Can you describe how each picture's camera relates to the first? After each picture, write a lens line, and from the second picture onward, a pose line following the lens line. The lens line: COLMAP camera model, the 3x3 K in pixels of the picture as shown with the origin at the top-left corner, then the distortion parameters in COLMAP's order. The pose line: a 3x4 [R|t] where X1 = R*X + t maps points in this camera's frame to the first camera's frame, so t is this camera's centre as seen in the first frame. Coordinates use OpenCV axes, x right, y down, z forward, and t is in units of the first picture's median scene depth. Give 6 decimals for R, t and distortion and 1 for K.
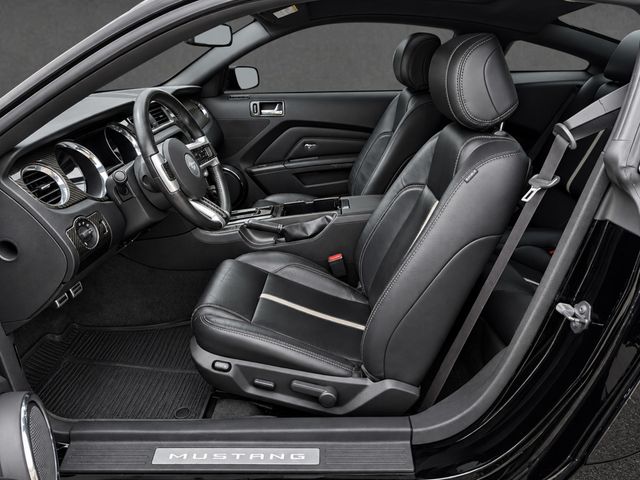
lens RADIAL K [[459.4, 0, 314.7], [0, 459.4, 242.5], [0, 0, 1]] dist [0.071512, -0.016659]
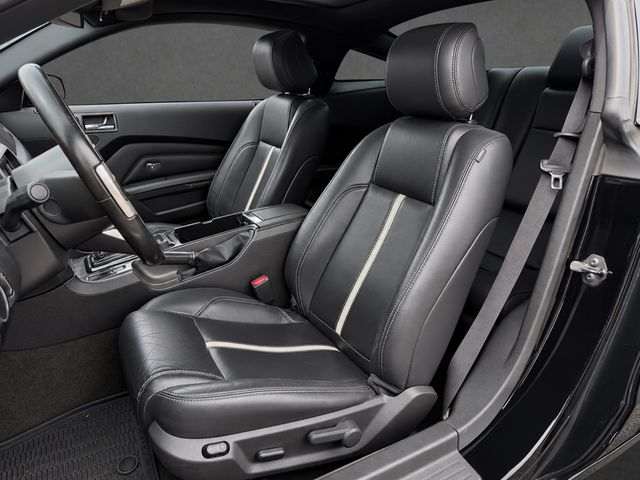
lens RADIAL K [[459.4, 0, 318.7], [0, 459.4, 239.3], [0, 0, 1]] dist [0.071512, -0.016659]
pose [[0.871102, -0.160584, 0.464105, -0.302094], [0.191864, 0.981205, -0.020614, -0.003242], [-0.452072, 0.107002, 0.885540, 0.230491]]
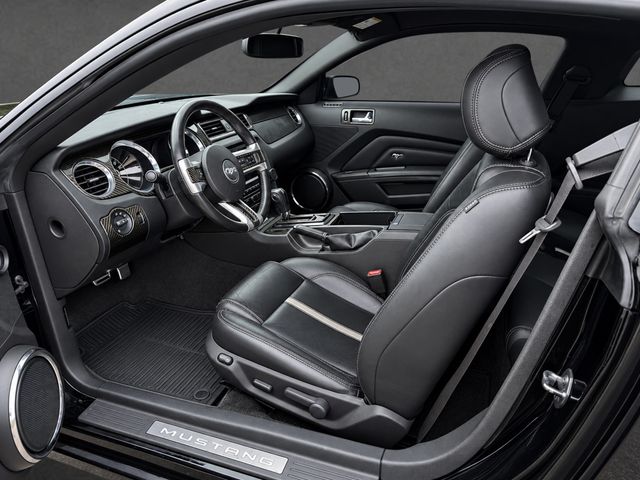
lens RADIAL K [[459.4, 0, 320.5], [0, 459.4, 244.8], [0, 0, 1]] dist [0.071512, -0.016659]
pose [[0.954251, 0.123909, -0.272123, 0.235085], [-0.123588, 0.992163, 0.018391, -0.037161], [0.272269, 0.016082, 0.962087, 0.023143]]
